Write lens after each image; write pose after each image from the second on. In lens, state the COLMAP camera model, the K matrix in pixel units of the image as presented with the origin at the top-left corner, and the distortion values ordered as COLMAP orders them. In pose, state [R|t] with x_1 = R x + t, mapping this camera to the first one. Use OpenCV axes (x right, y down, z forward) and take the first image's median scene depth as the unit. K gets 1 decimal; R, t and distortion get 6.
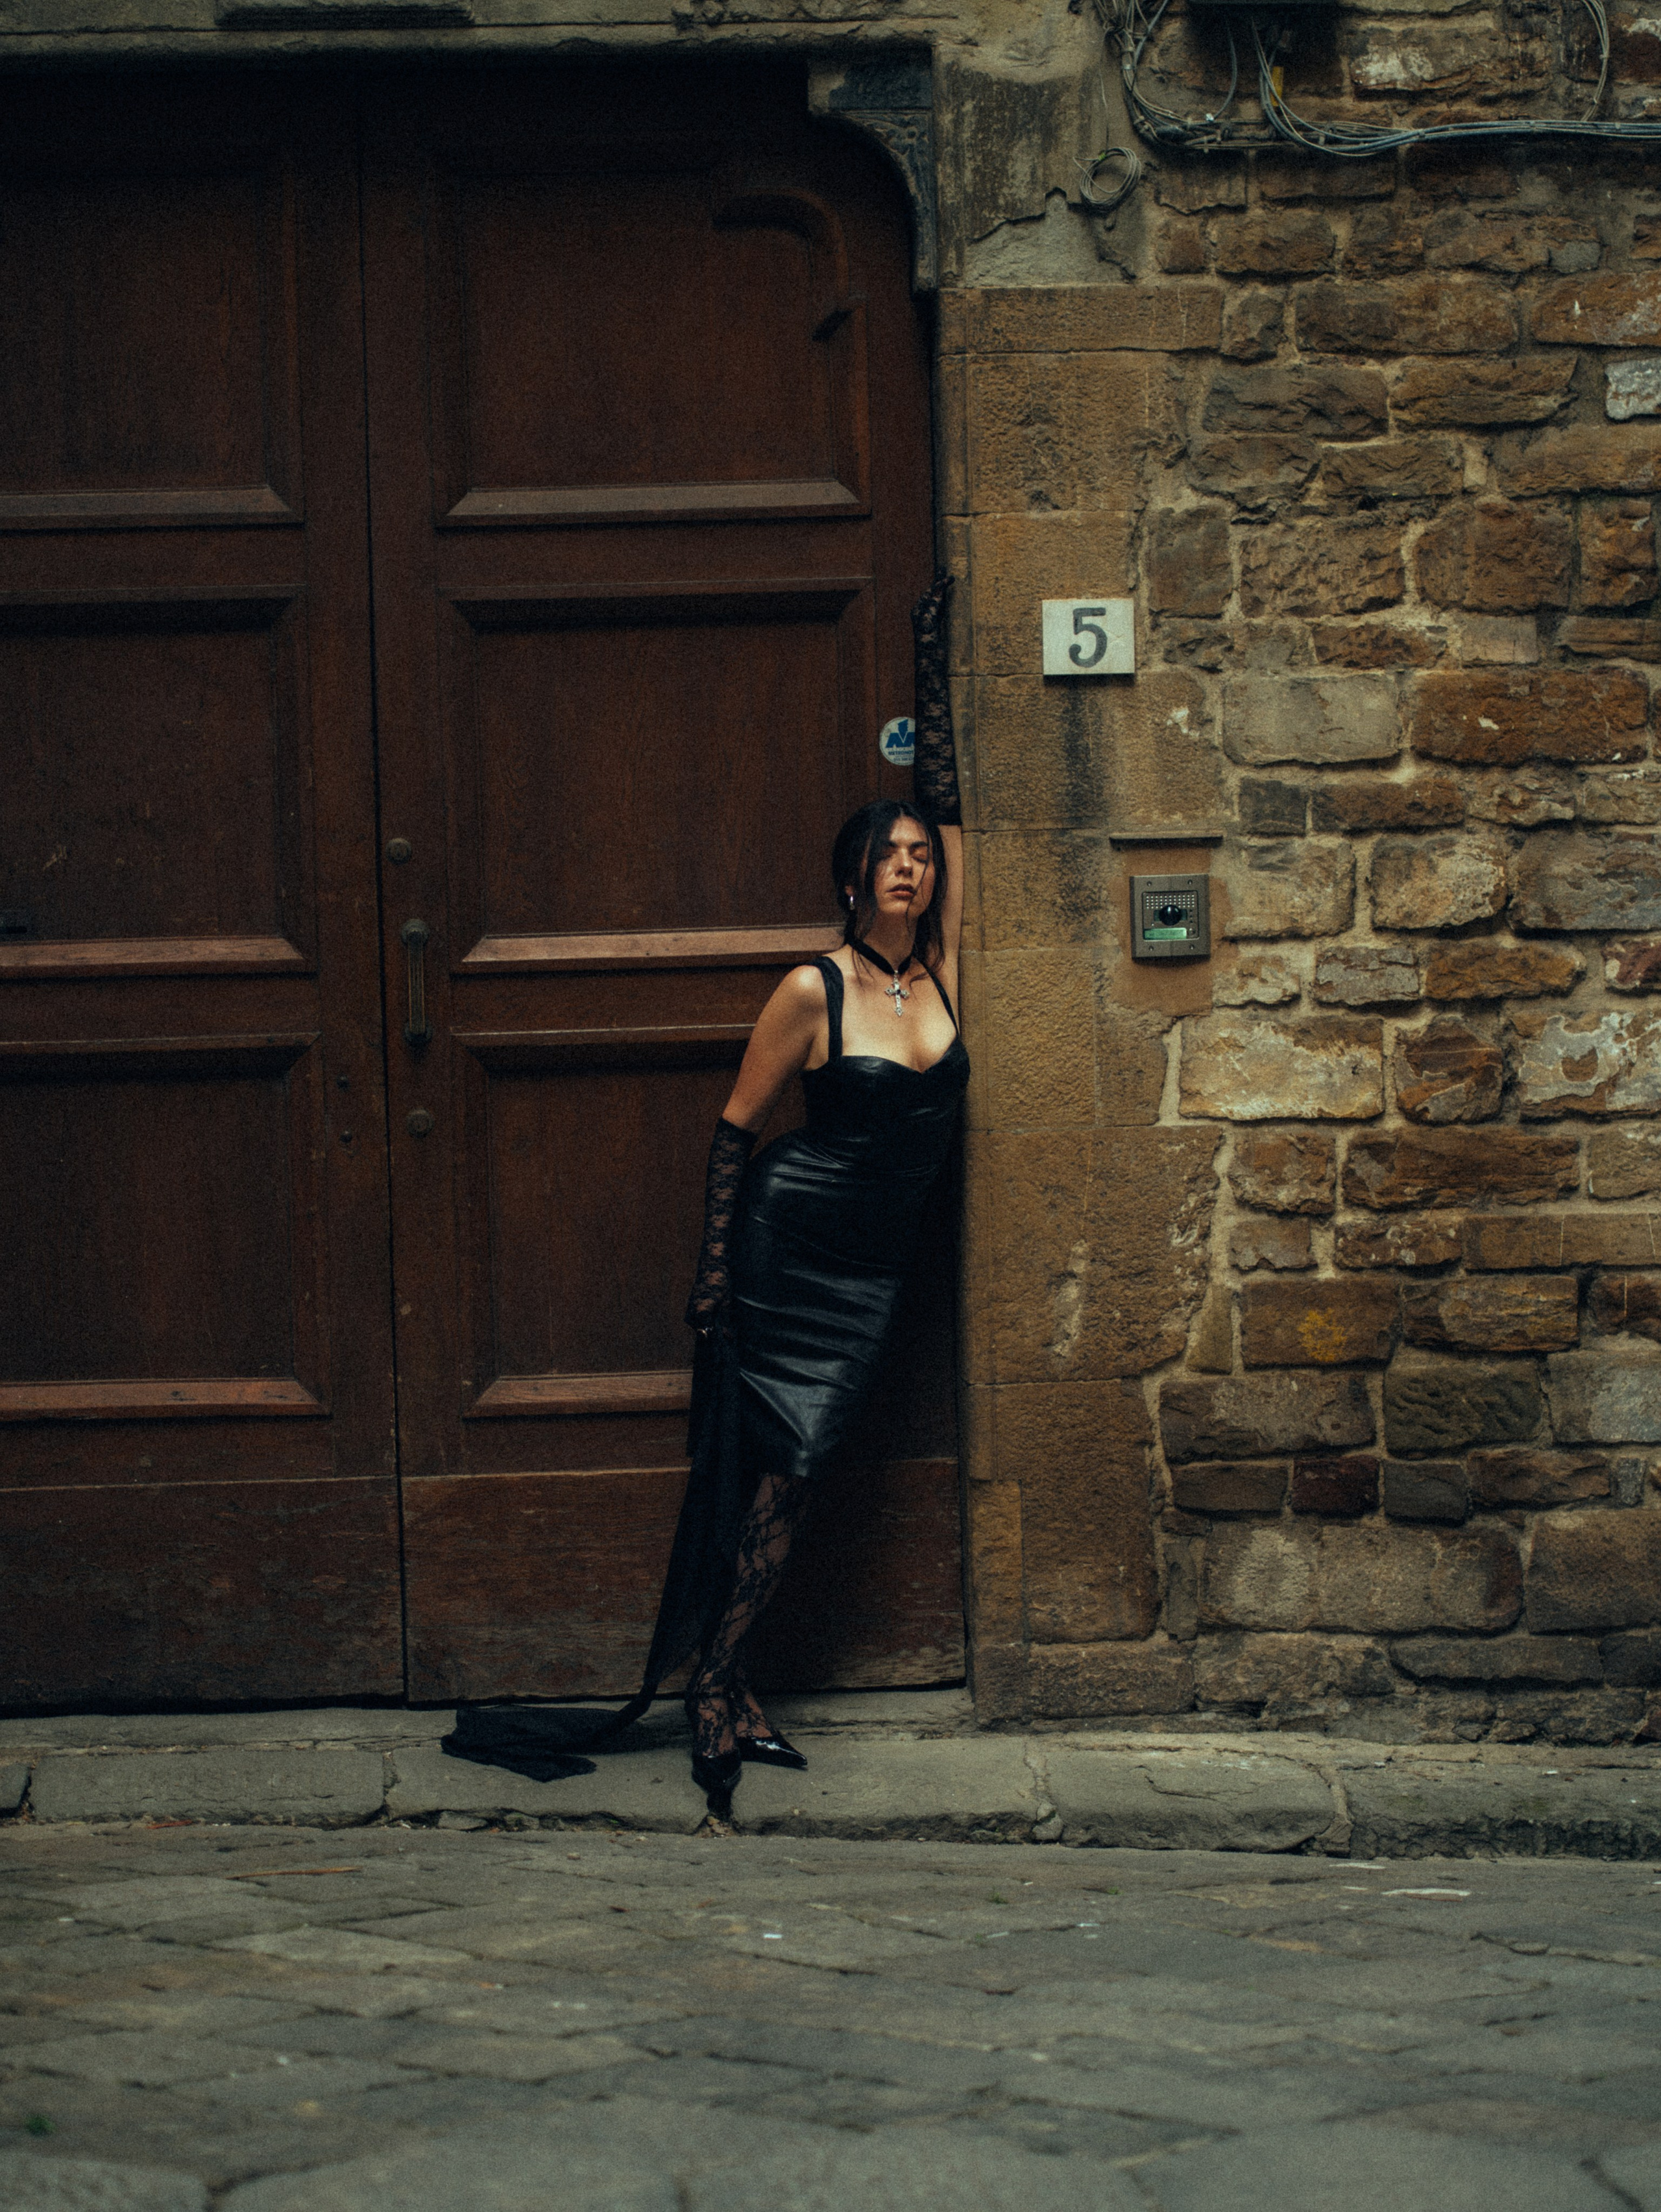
lens RADIAL K [[5893.4, 0, 826.5], [0, 5893.4, 1091.5], [0, 0, 1]] dist [-0.021702, 0.000000]
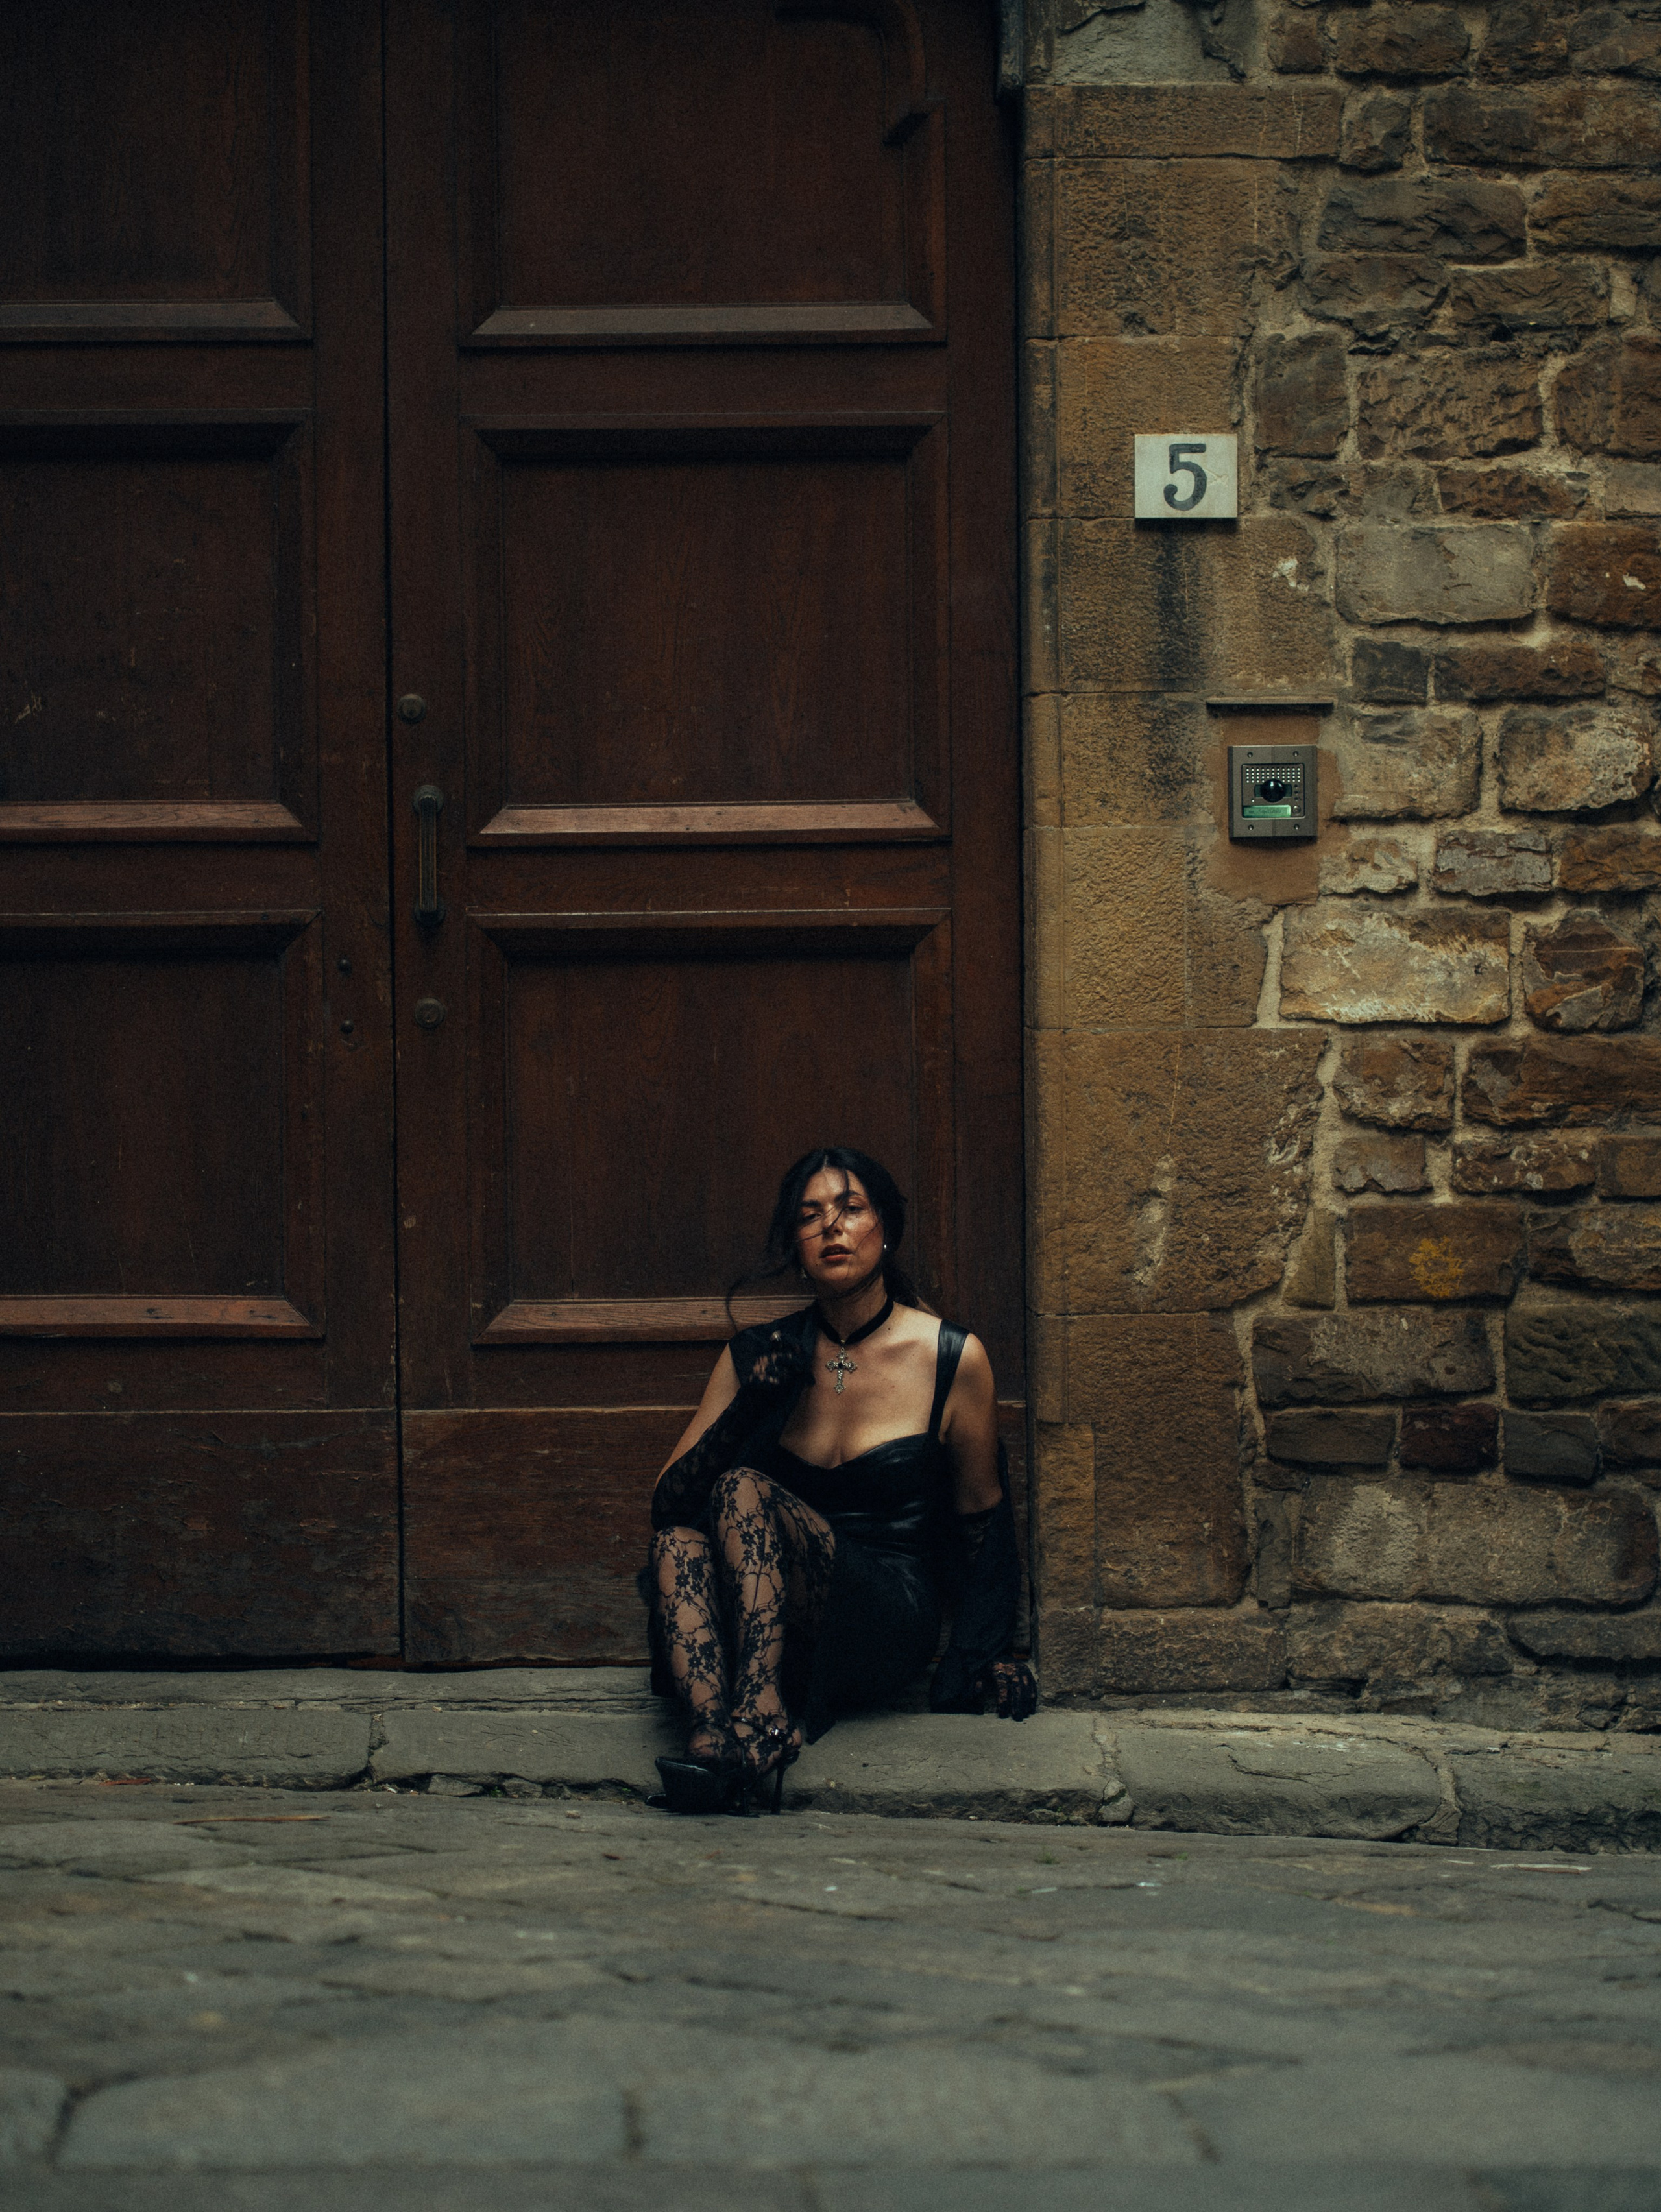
lens RADIAL K [[5893.4, 0, 840.1], [0, 5893.4, 1113.9], [0, 0, 1]] dist [-0.021702, 0.000000]
pose [[0.999612, 0.017525, -0.021630, 0.012994], [-0.018063, 0.999527, -0.024906, 0.042160], [0.021184, 0.025287, 0.999456, 0.108830]]
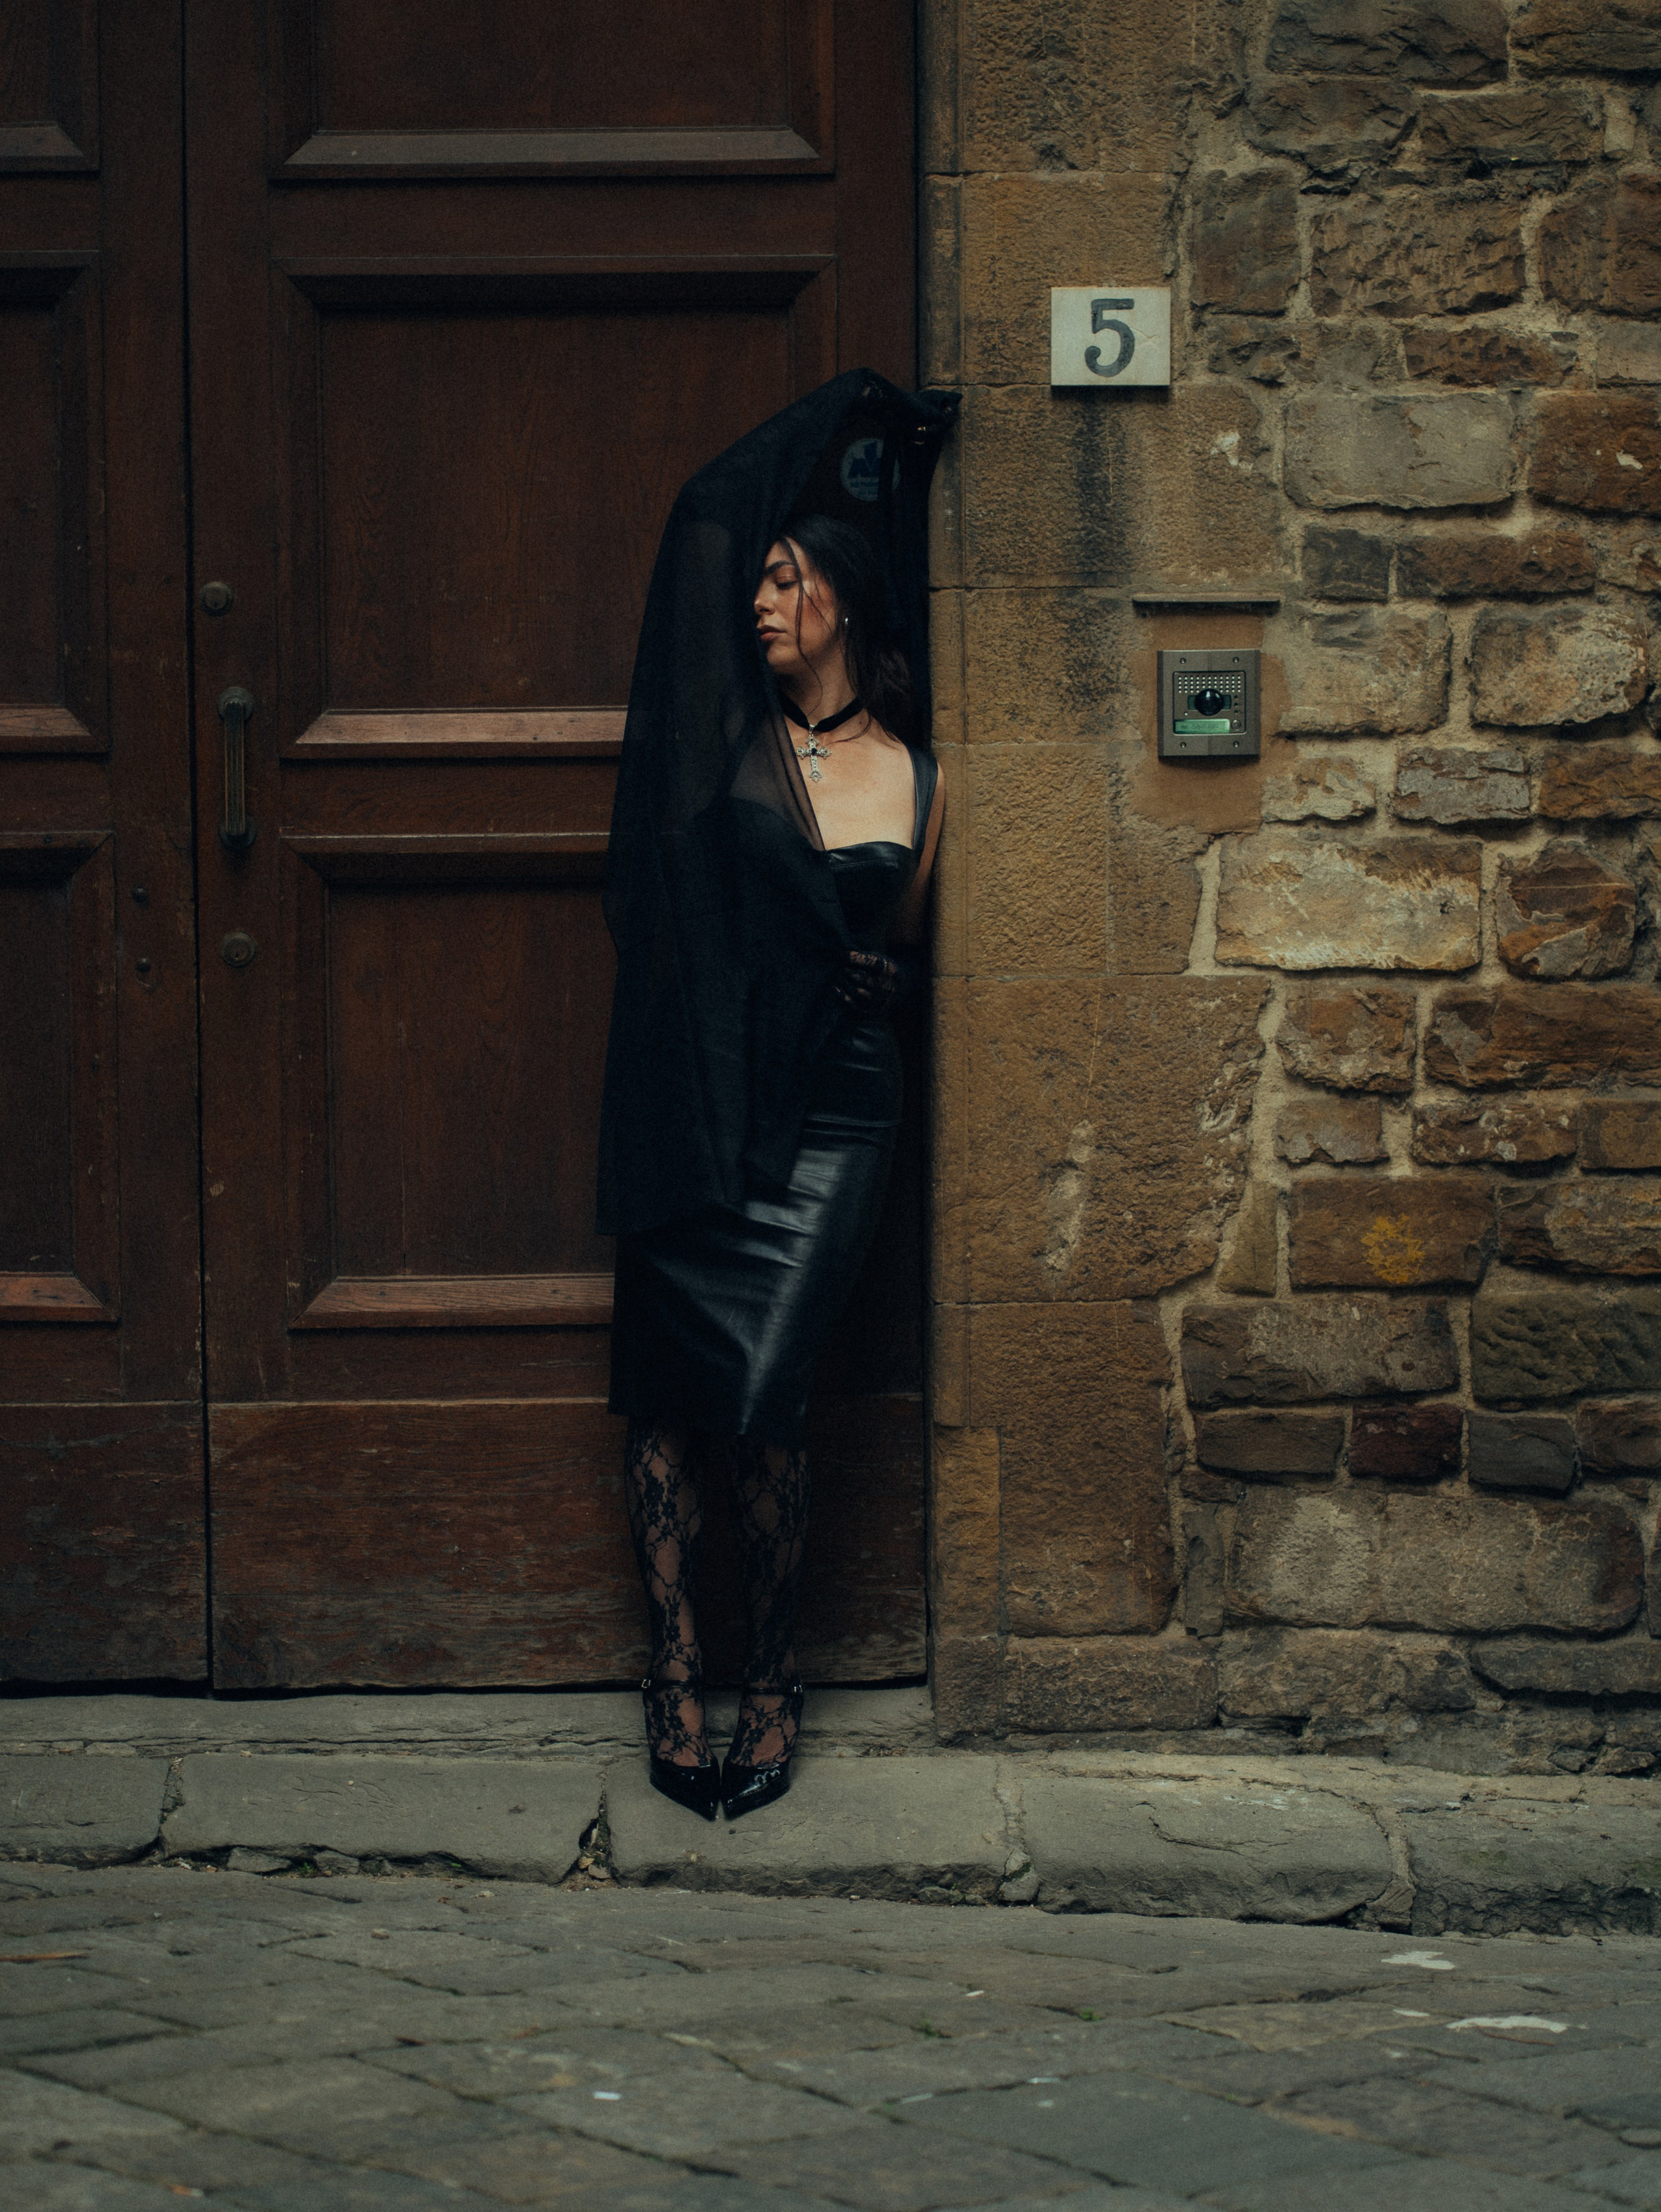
lens RADIAL K [[5893.4, 0, 840.2], [0, 5893.4, 1102.9], [0, 0, 1]] dist [-0.021702, 0.000000]
pose [[0.999636, 0.021582, -0.016174, 0.023613], [-0.020910, 0.998957, 0.040594, -0.007791], [0.017034, -0.040241, 0.999045, 0.226193]]
